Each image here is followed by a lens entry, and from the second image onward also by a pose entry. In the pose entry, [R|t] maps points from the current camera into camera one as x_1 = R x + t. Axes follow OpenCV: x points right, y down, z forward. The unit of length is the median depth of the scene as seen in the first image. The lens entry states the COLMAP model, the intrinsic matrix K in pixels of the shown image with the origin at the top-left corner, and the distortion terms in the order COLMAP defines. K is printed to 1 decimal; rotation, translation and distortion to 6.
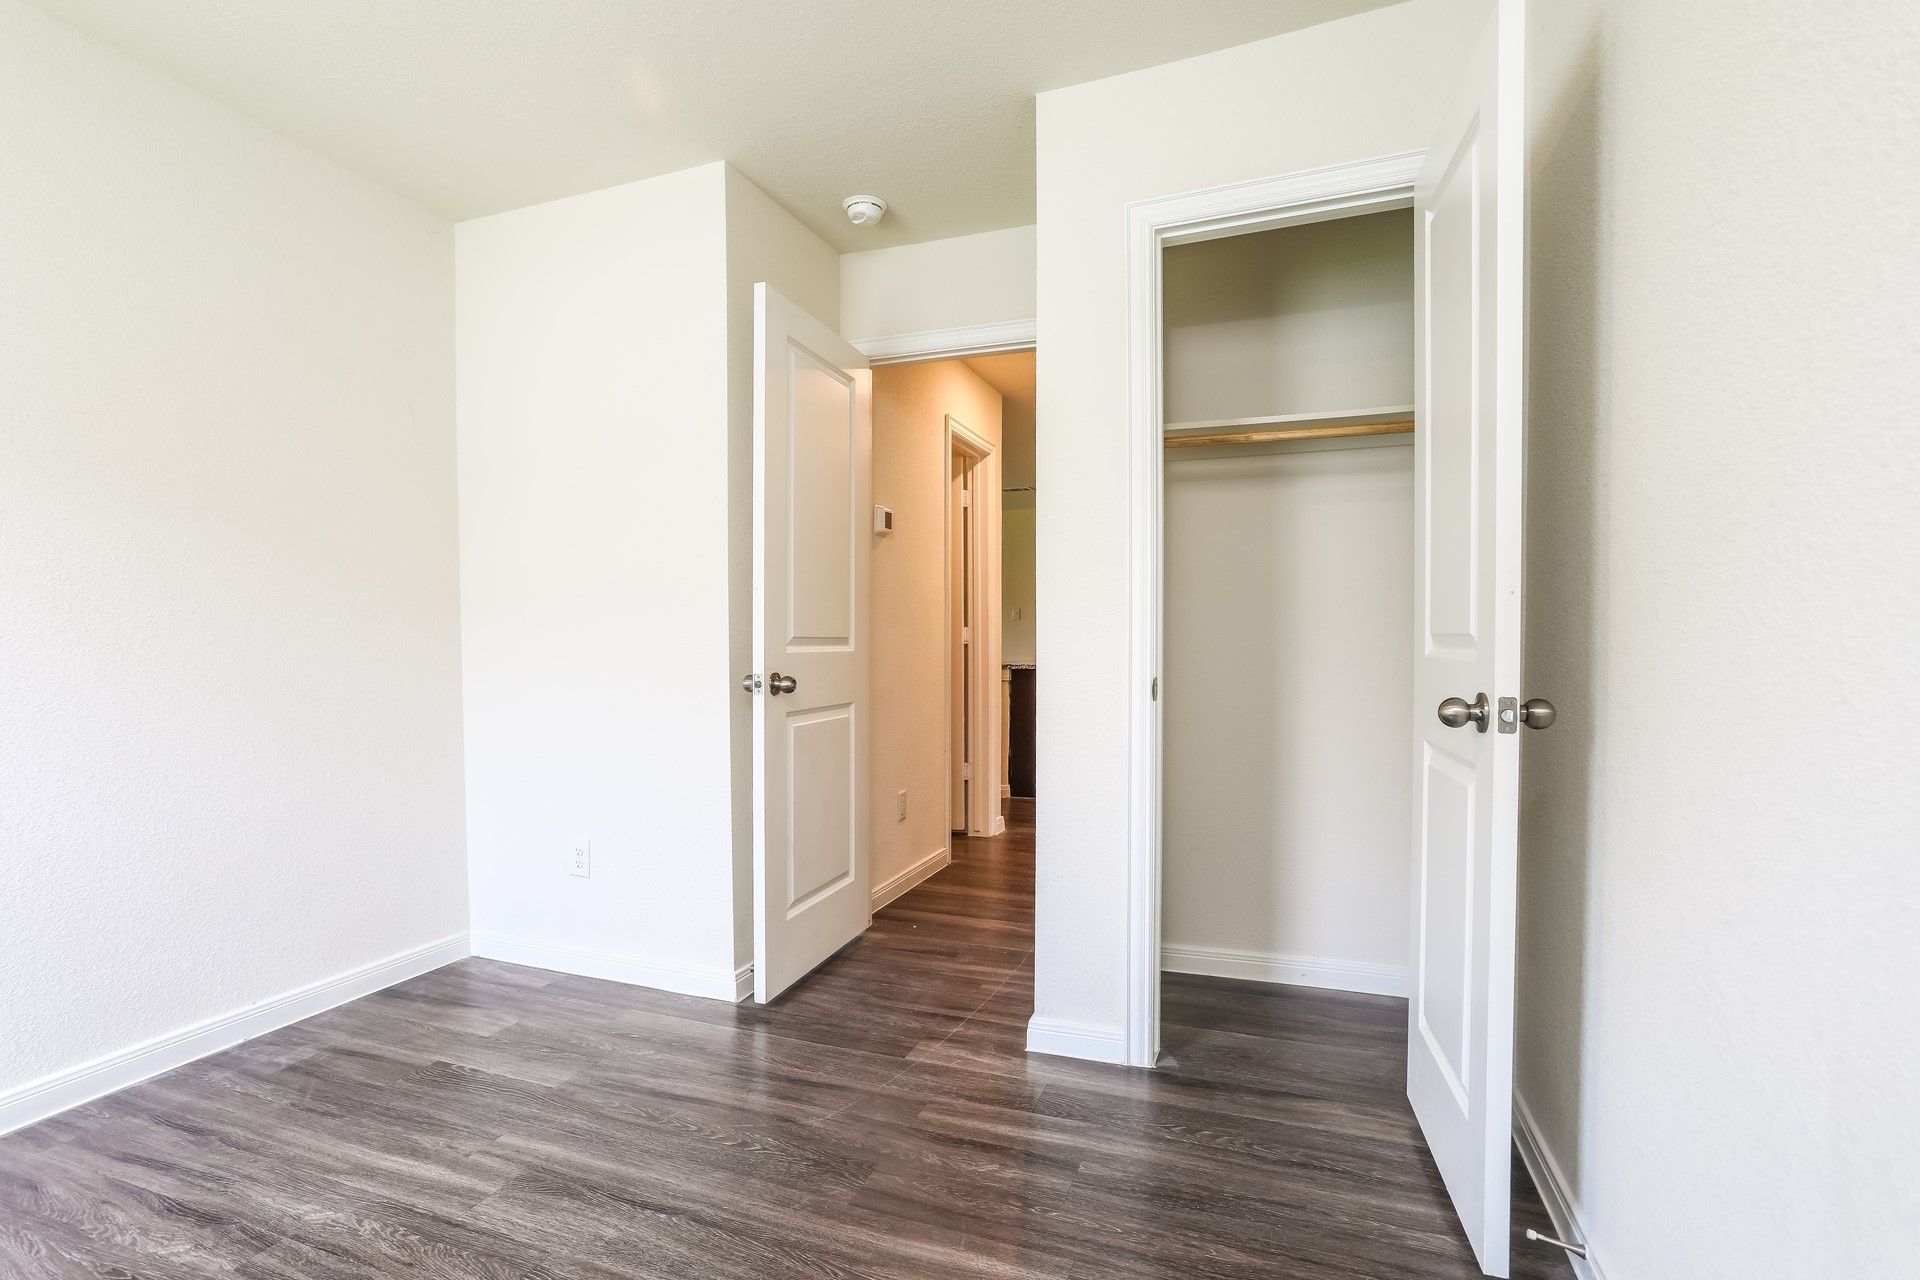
lens RADIAL K [[929.8, 0, 915.7], [0, 929.8, 667.0], [0, 0, 1]] dist [-0.061884, 0.029546]
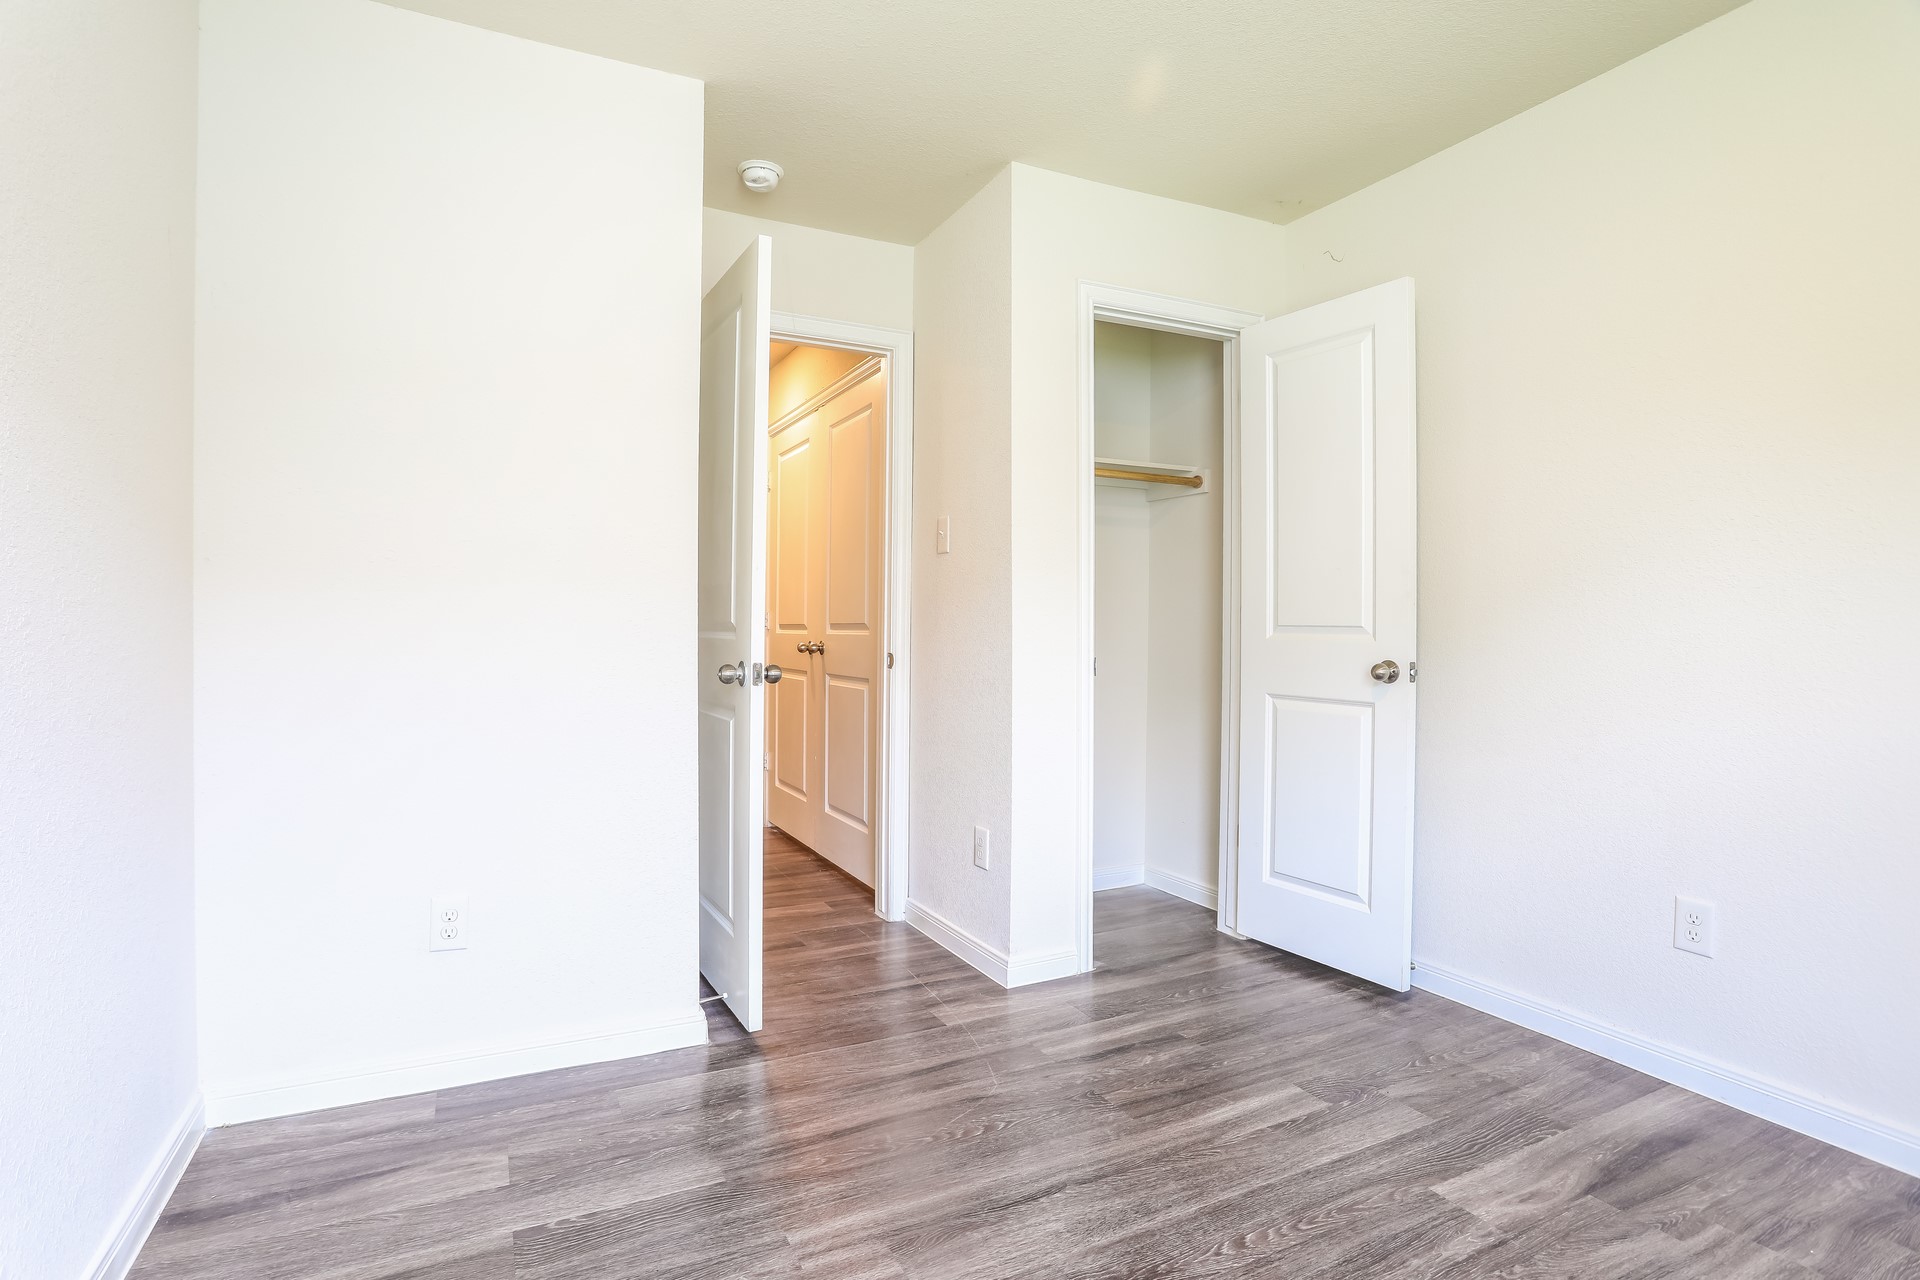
lens RADIAL K [[936.1, 0, 955.9], [0, 936.1, 628.4], [0, 0, 1]] dist [-0.067173, 0.023011]
pose [[0.672229, 0.005084, 0.740326, -0.823447], [0.015030, 0.999677, -0.020513, -0.005482], [-0.740191, 0.024917, 0.671935, 0.285576]]
